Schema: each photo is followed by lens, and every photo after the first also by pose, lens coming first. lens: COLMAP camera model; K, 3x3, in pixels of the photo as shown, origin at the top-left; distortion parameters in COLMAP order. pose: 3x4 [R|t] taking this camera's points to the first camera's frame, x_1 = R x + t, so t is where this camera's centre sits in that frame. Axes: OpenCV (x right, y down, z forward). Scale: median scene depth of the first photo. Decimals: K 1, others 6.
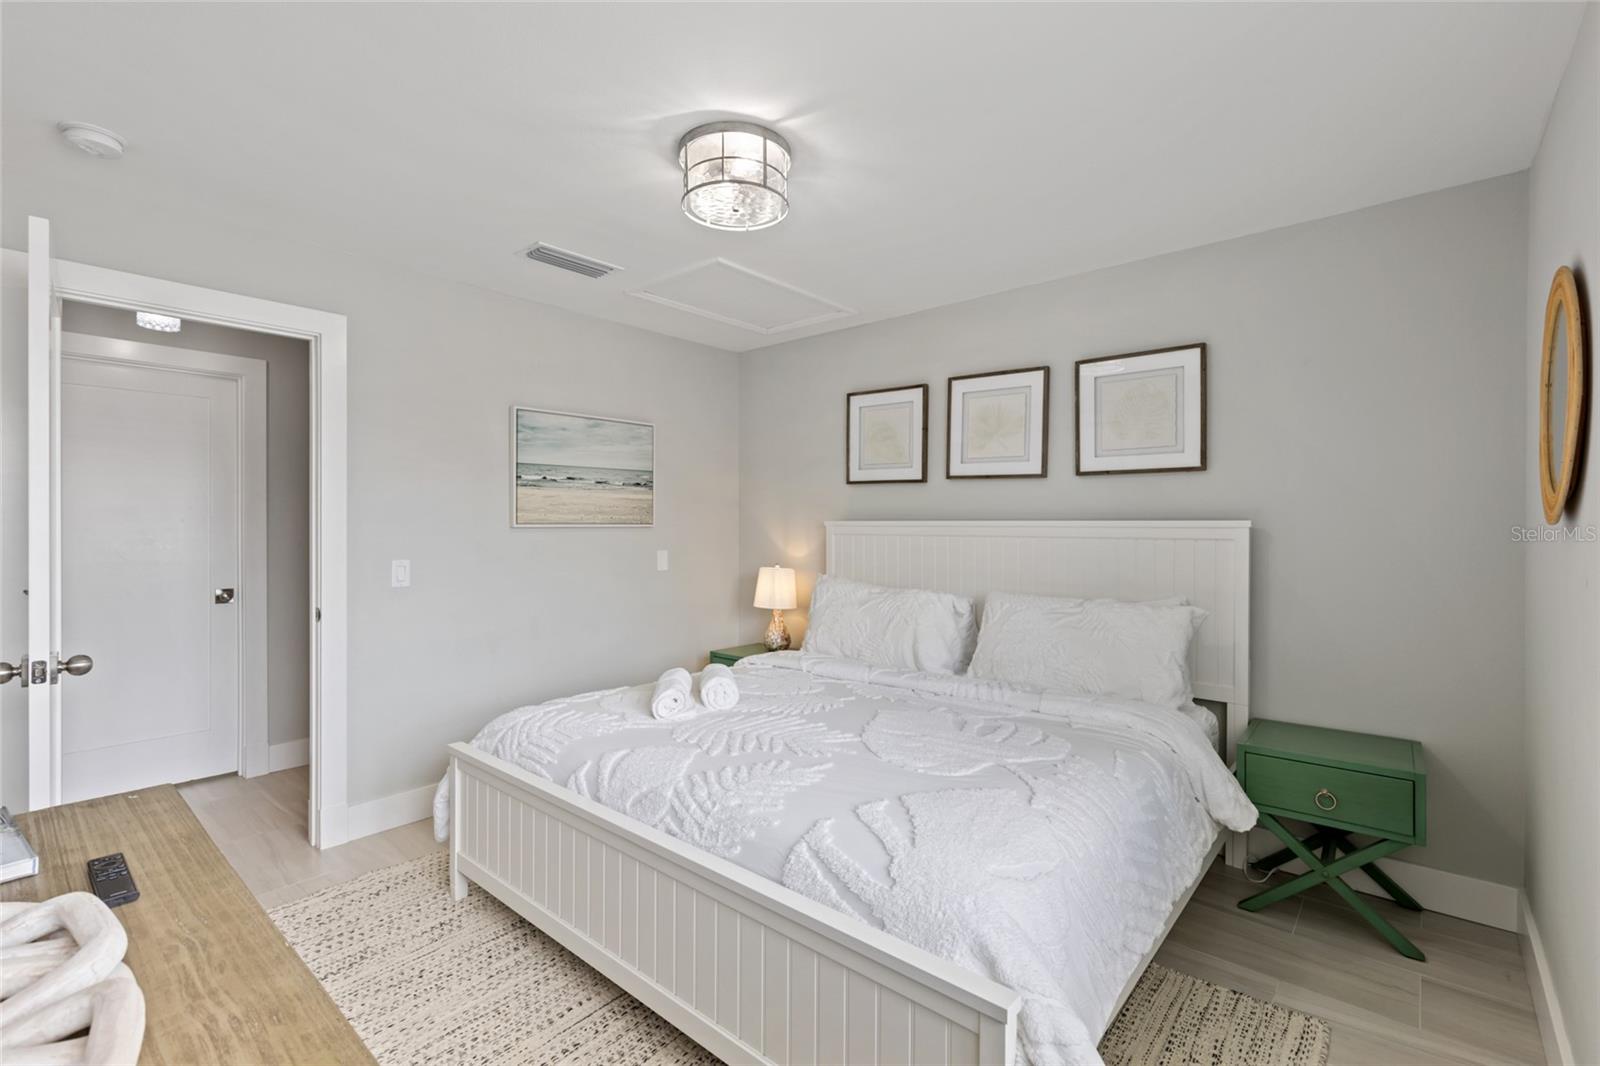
lens RADIAL K [[723.1, 0, 790.6], [0, 723.1, 524.1], [0, 0, 1]] dist [0.006049, -0.000626]
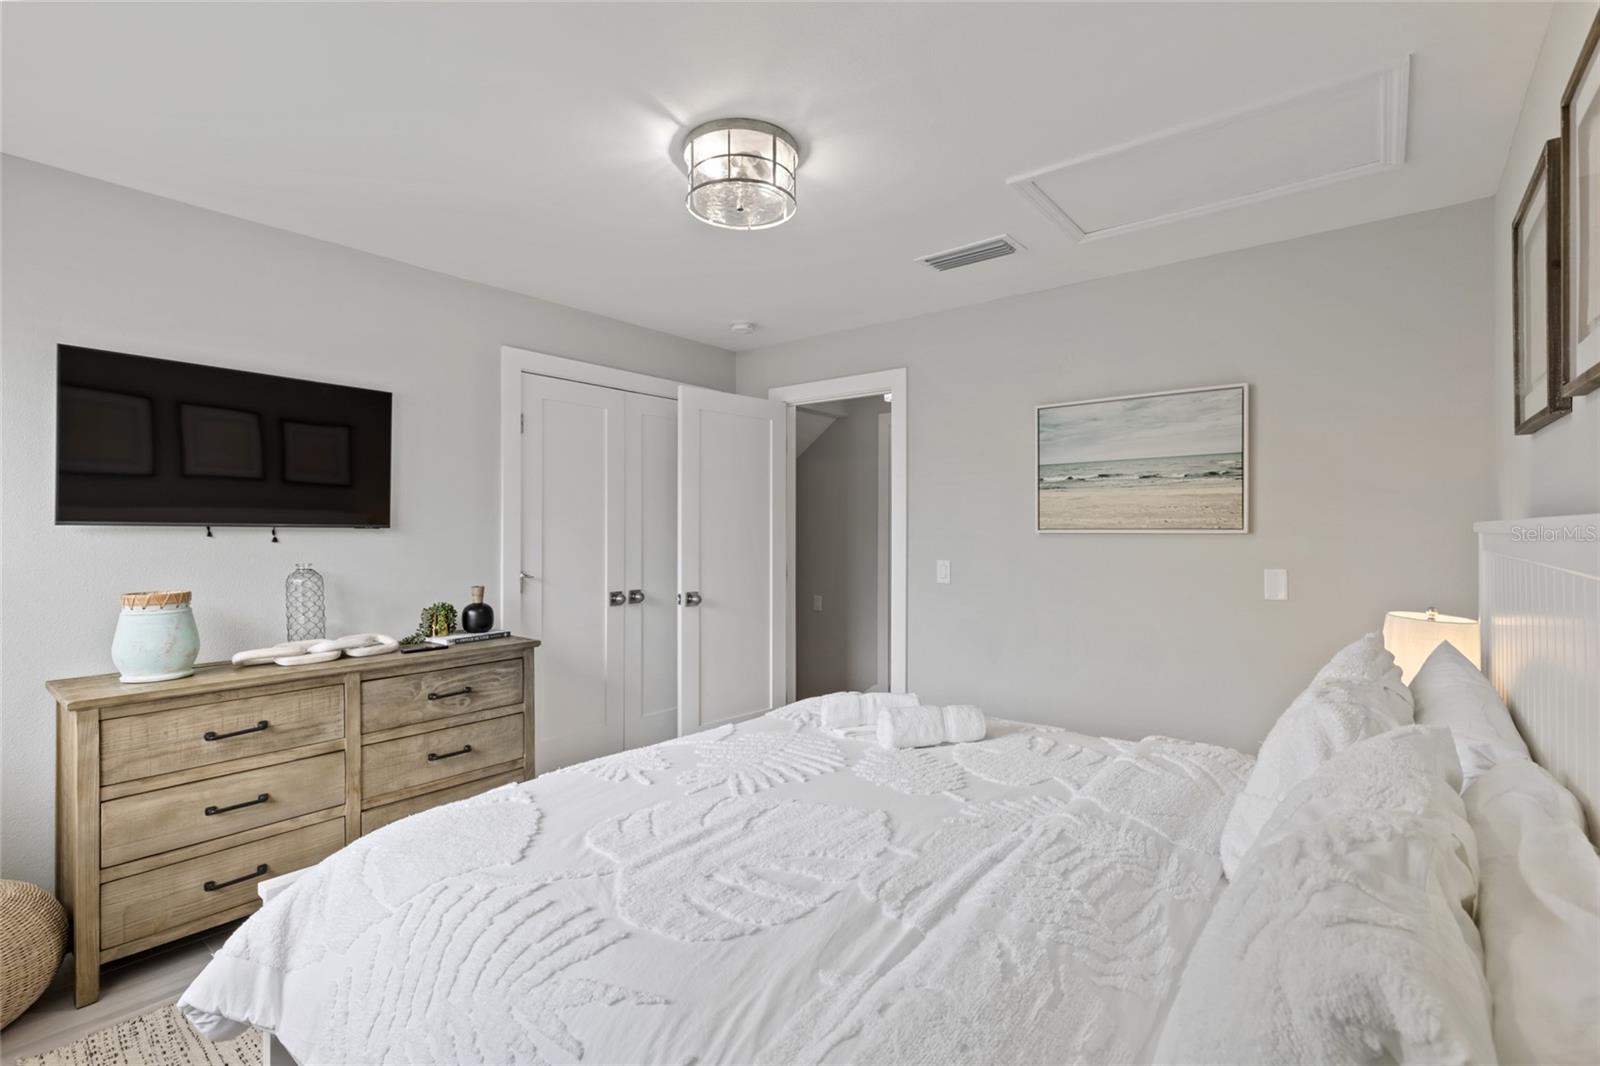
lens RADIAL K [[723.1, 0, 798.0], [0, 723.1, 532.2], [0, 0, 1]] dist [0.006049, -0.000626]
pose [[0.041395, 0.003943, -0.999135, 0.548885], [0.000747, 0.999992, 0.003977, -0.000472], [0.999143, -0.000911, 0.041392, 0.628485]]
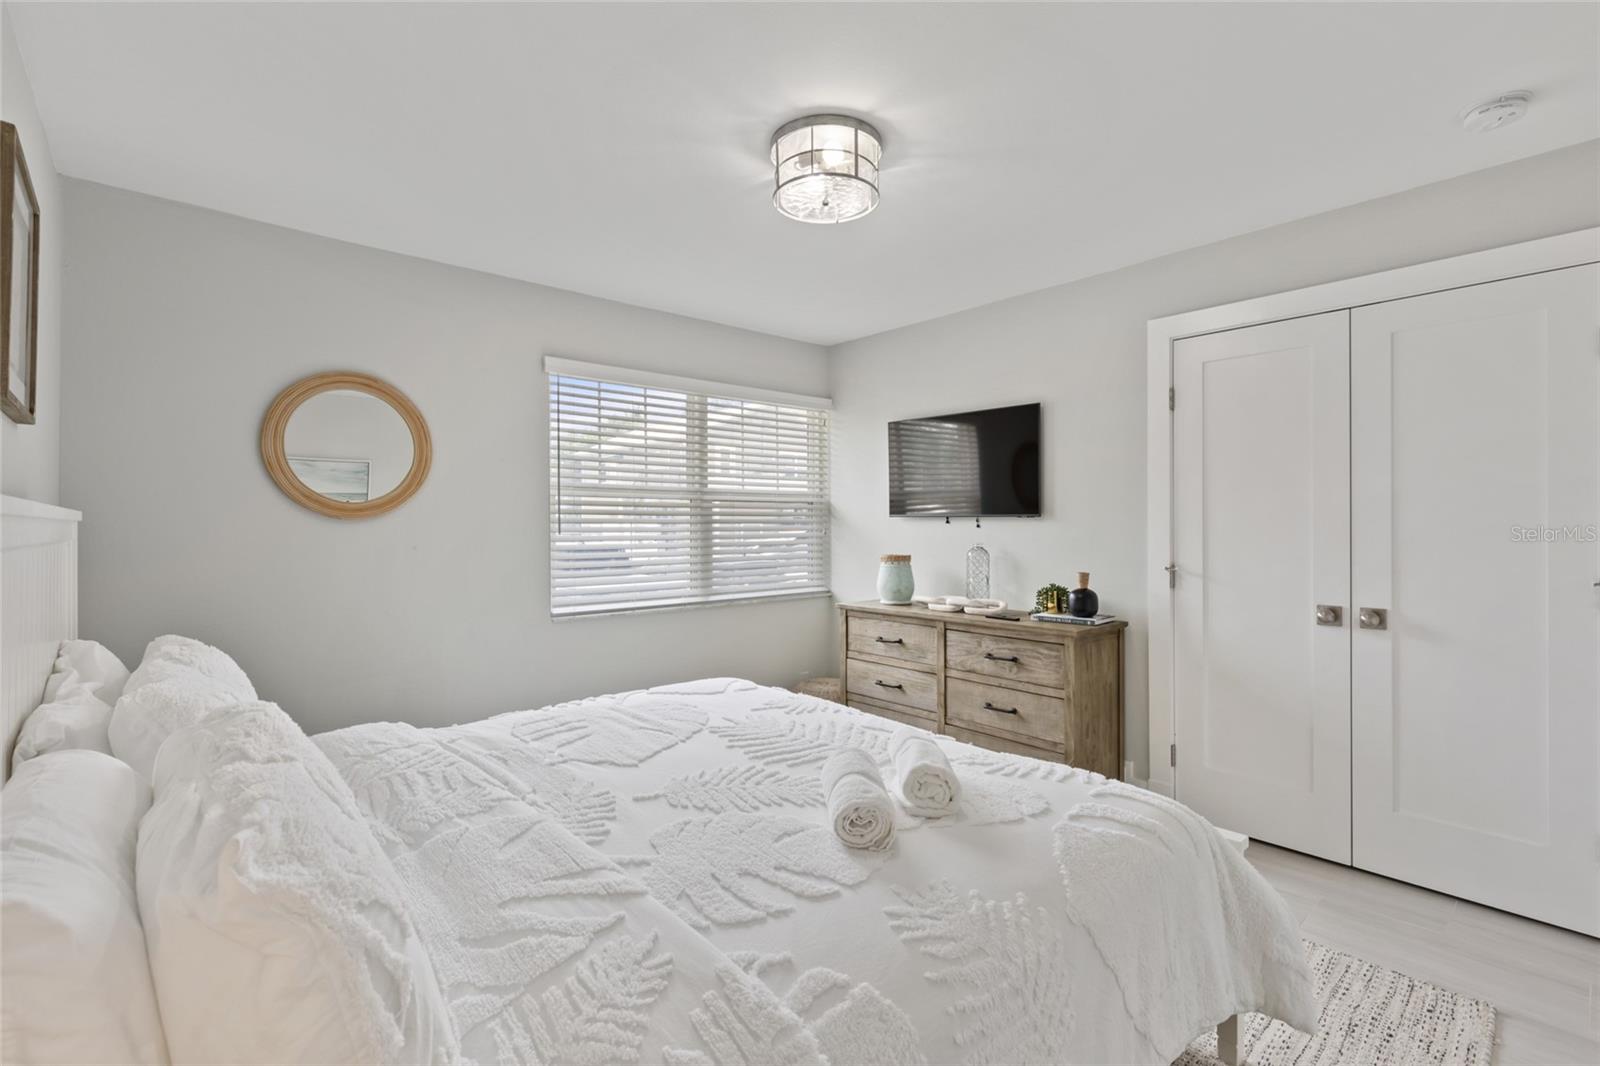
lens RADIAL K [[723.1, 0, 807.1], [0, 723.1, 529.2], [0, 0, 1]] dist [0.006049, -0.000626]
pose [[-0.993635, 0.002199, 0.112623, -0.107830], [0.002974, 0.999973, 0.006706, 0.007322], [-0.112605, 0.006998, -0.993615, 1.219890]]
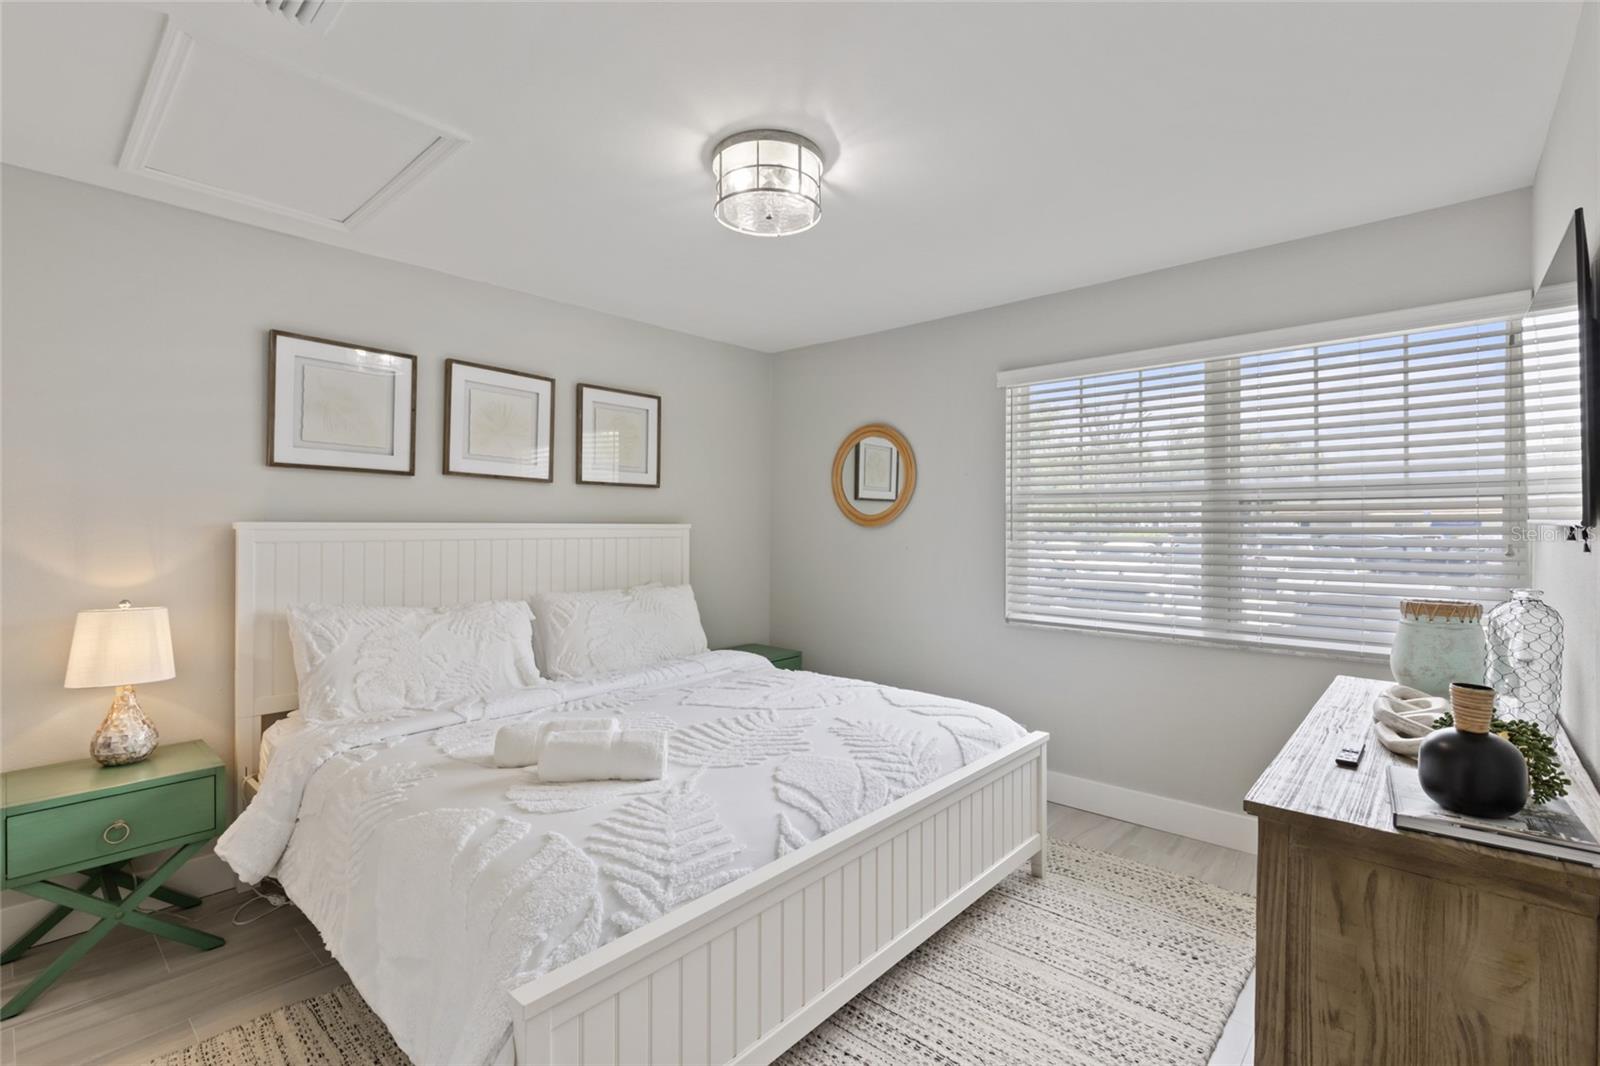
lens RADIAL K [[723.1, 0, 802.5], [0, 723.1, 521.5], [0, 0, 1]] dist [0.006049, -0.000626]
pose [[0.001885, 0.004757, 0.999987, -0.669937], [-0.002782, 0.999985, -0.004752, -0.002479], [-0.999994, -0.002773, 0.001899, 0.585552]]
